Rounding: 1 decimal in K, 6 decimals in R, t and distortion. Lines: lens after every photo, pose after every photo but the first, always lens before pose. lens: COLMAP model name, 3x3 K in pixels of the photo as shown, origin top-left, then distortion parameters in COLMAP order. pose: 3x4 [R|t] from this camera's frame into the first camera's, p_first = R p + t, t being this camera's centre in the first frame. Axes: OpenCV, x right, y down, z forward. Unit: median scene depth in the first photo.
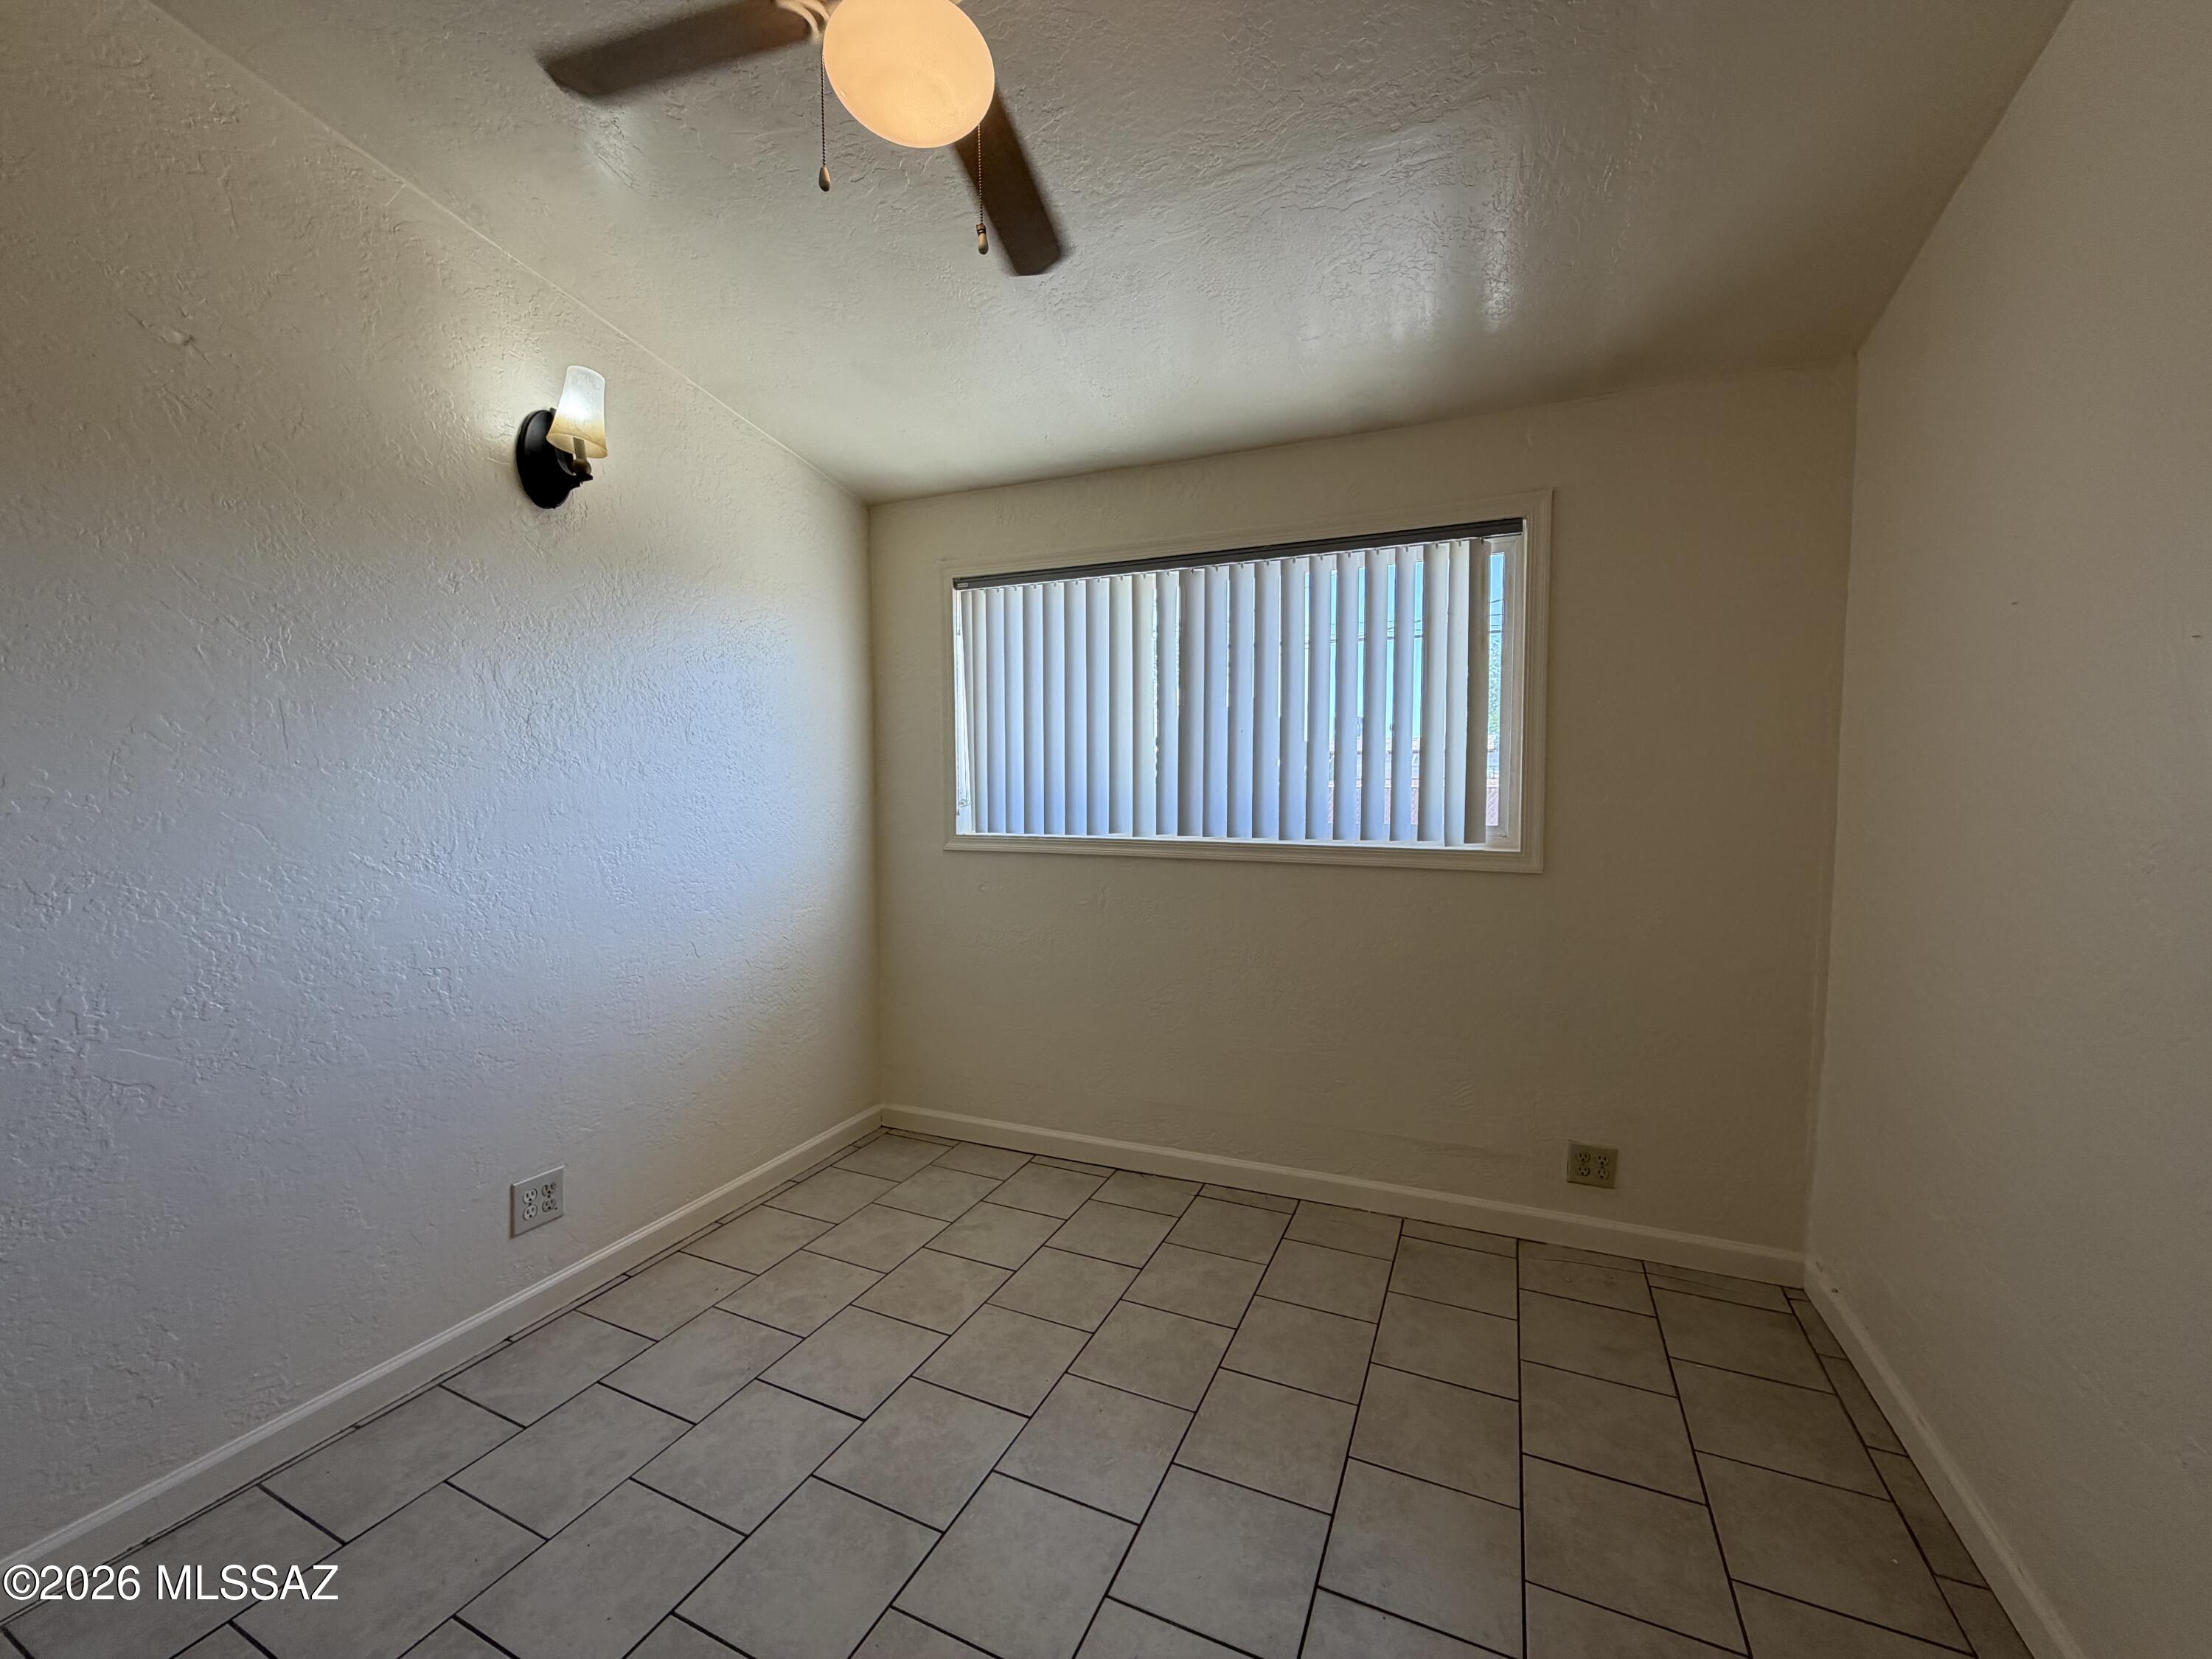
lens RADIAL K [[879.6, 0, 1107.7], [0, 879.6, 829.8], [0, 0, 1]] dist [-0.000672, 0.000204]
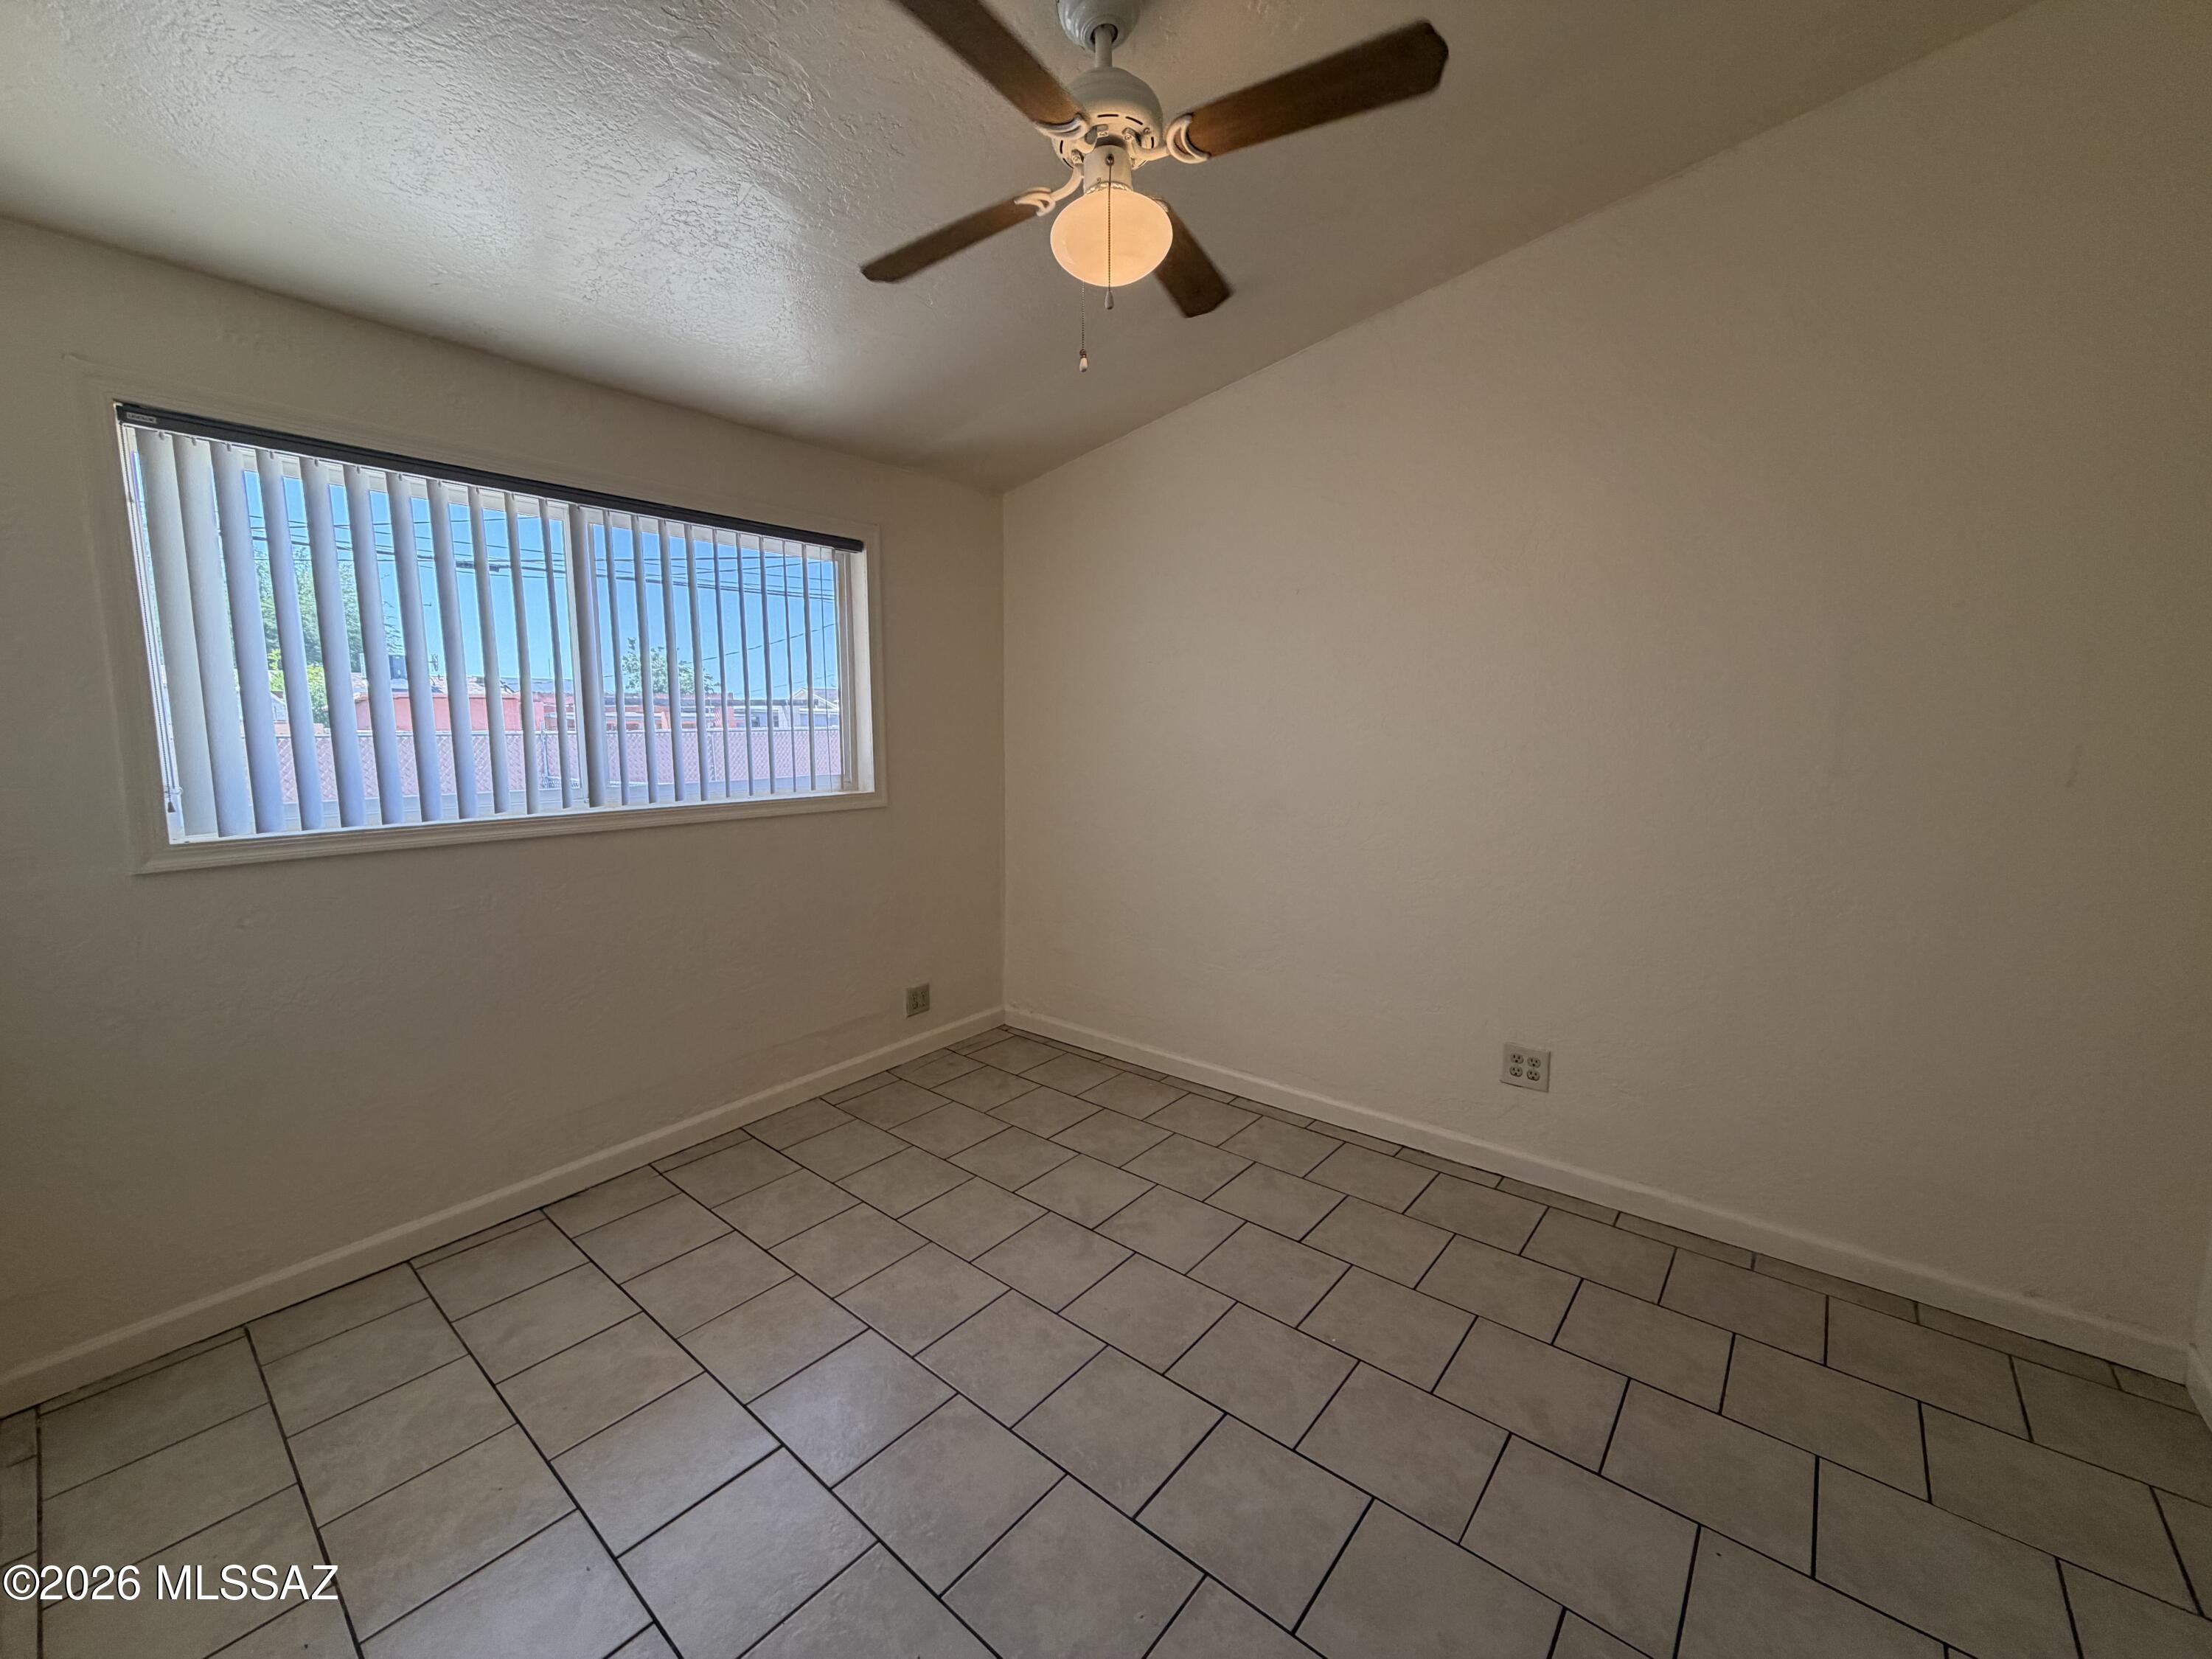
lens RADIAL K [[879.6, 0, 1102.5], [0, 879.6, 826.5], [0, 0, 1]] dist [-0.000672, 0.000204]
pose [[0.263914, -0.117455, 0.957368, -0.748956], [0.052900, 0.992827, 0.107222, -0.049344], [-0.963094, 0.022347, 0.268235, 0.300963]]
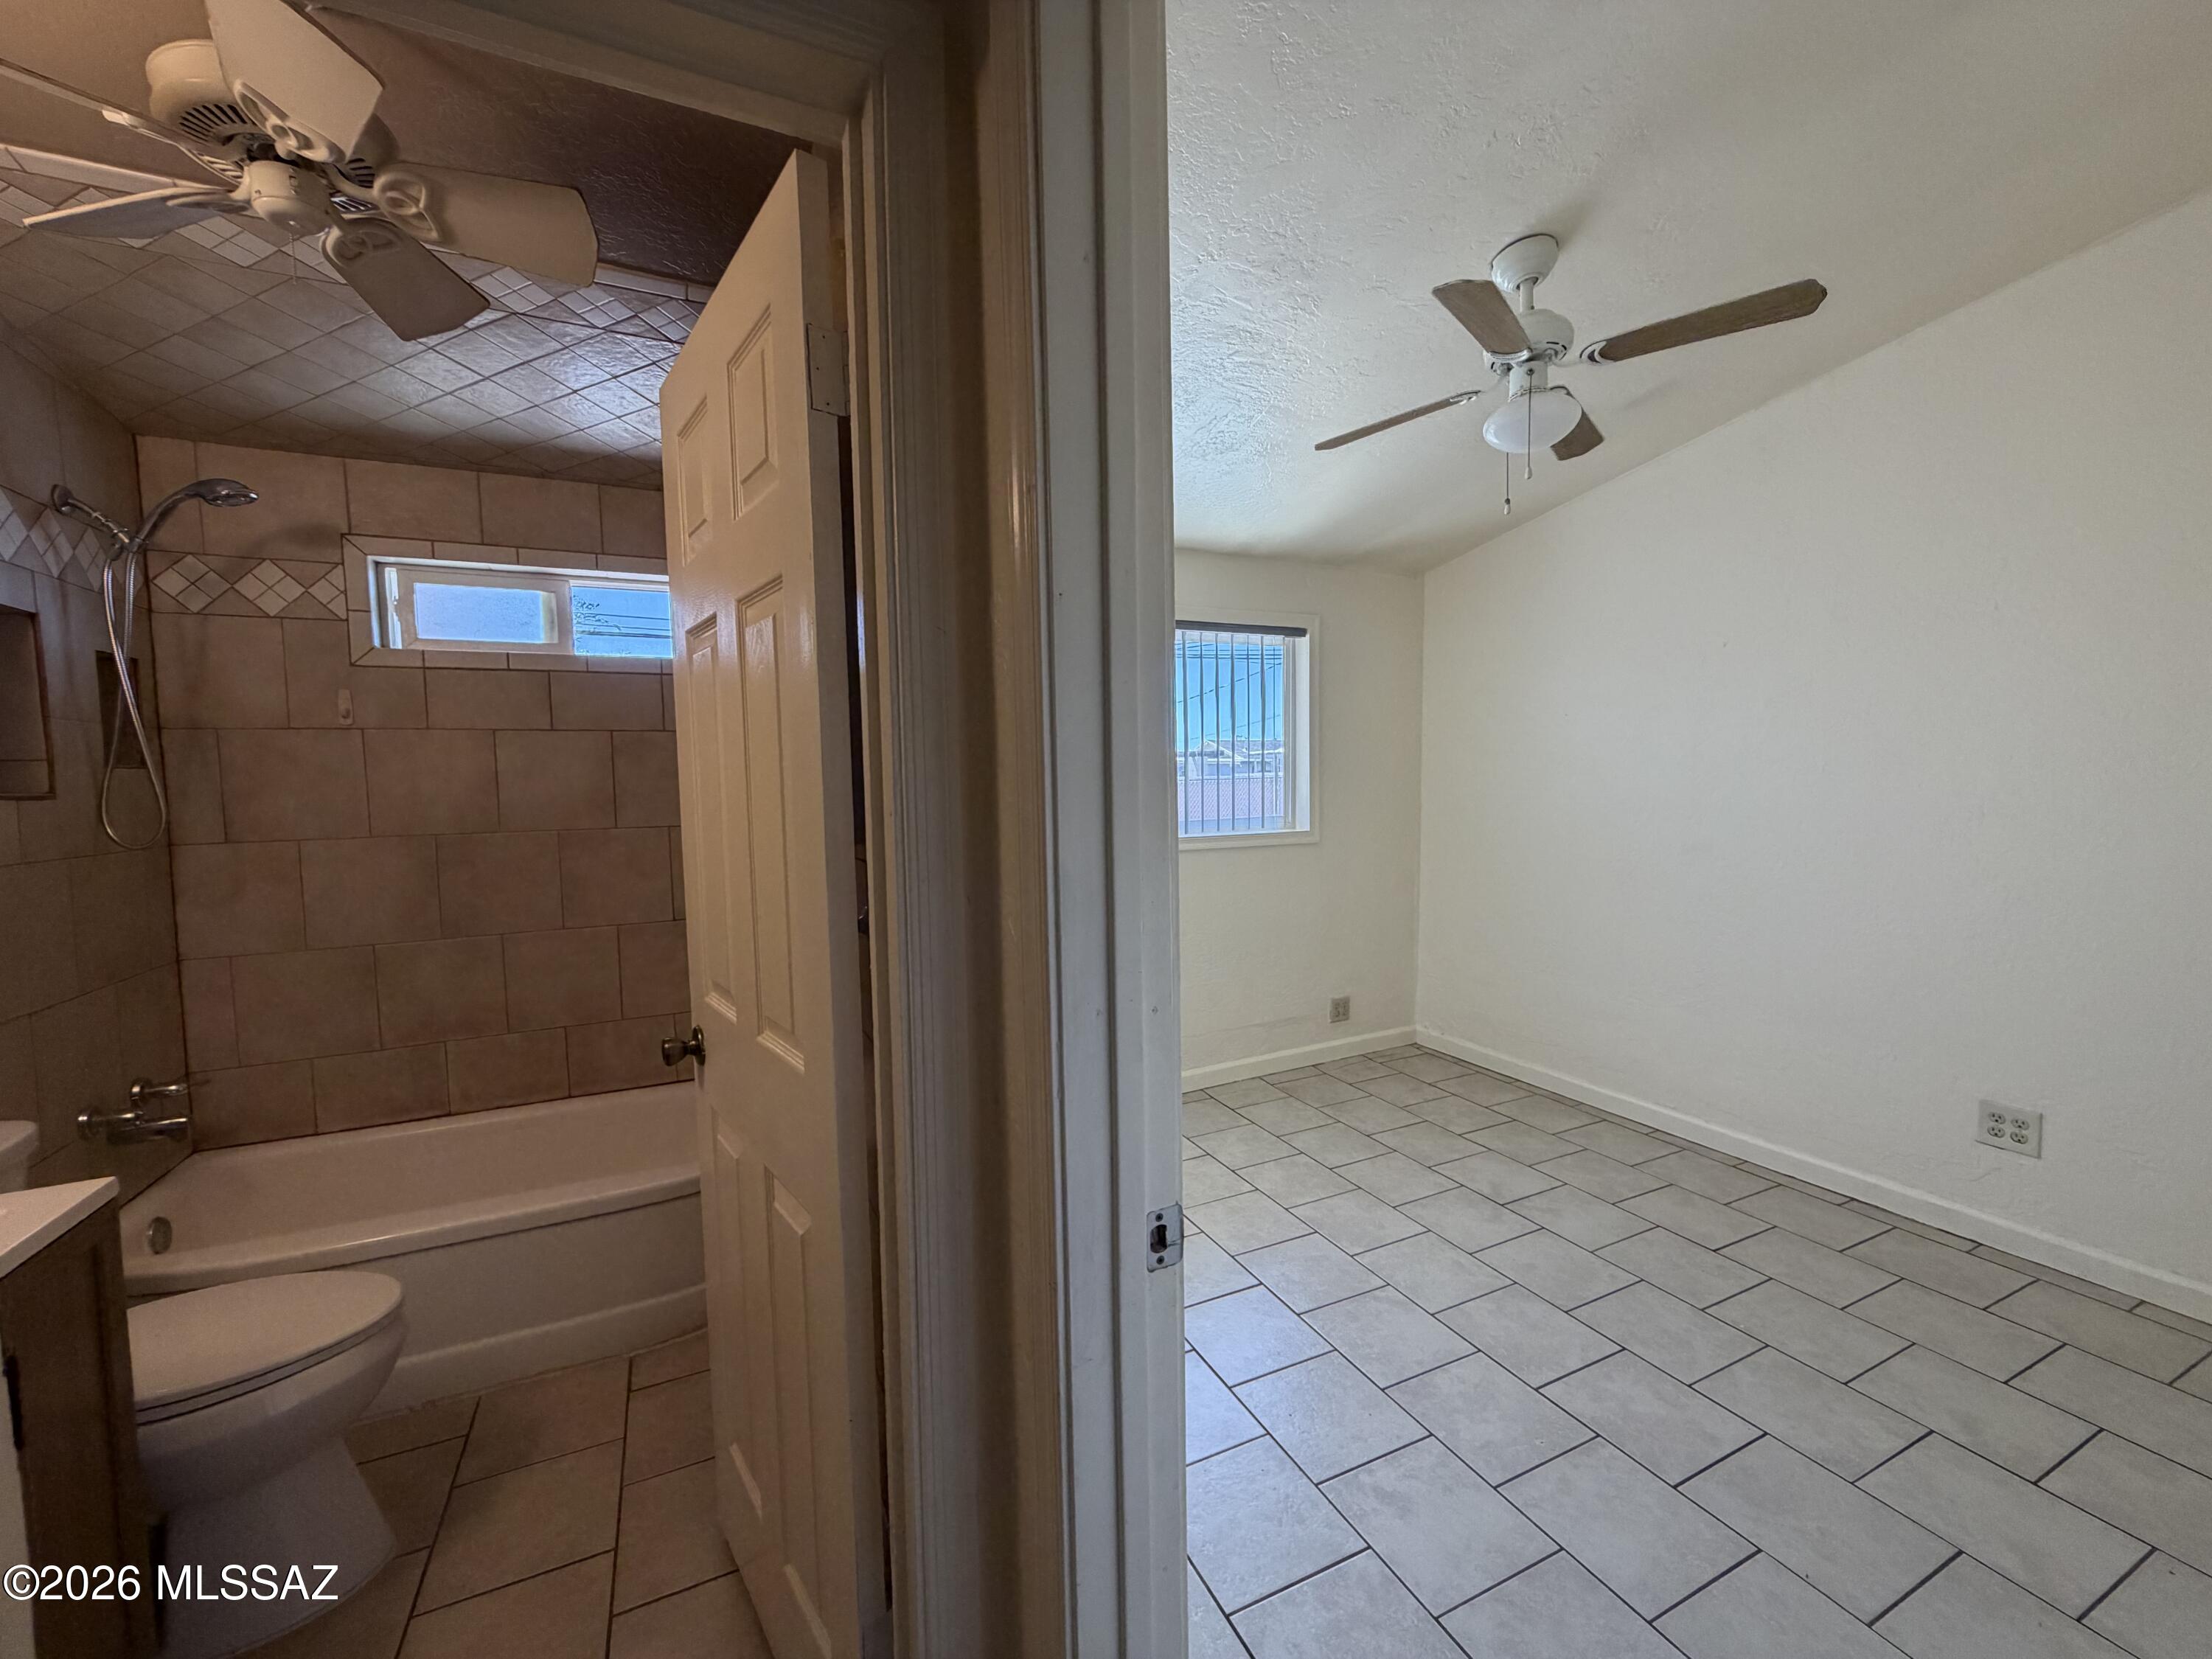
lens RADIAL K [[879.6, 0, 1103.9], [0, 879.6, 830.8], [0, 0, 1]] dist [-0.000672, 0.000204]
pose [[0.647935, -0.064072, 0.758996, -1.039356], [0.059592, 0.997666, 0.033347, -0.052389], [-0.759361, 0.023623, 0.650241, 0.222985]]
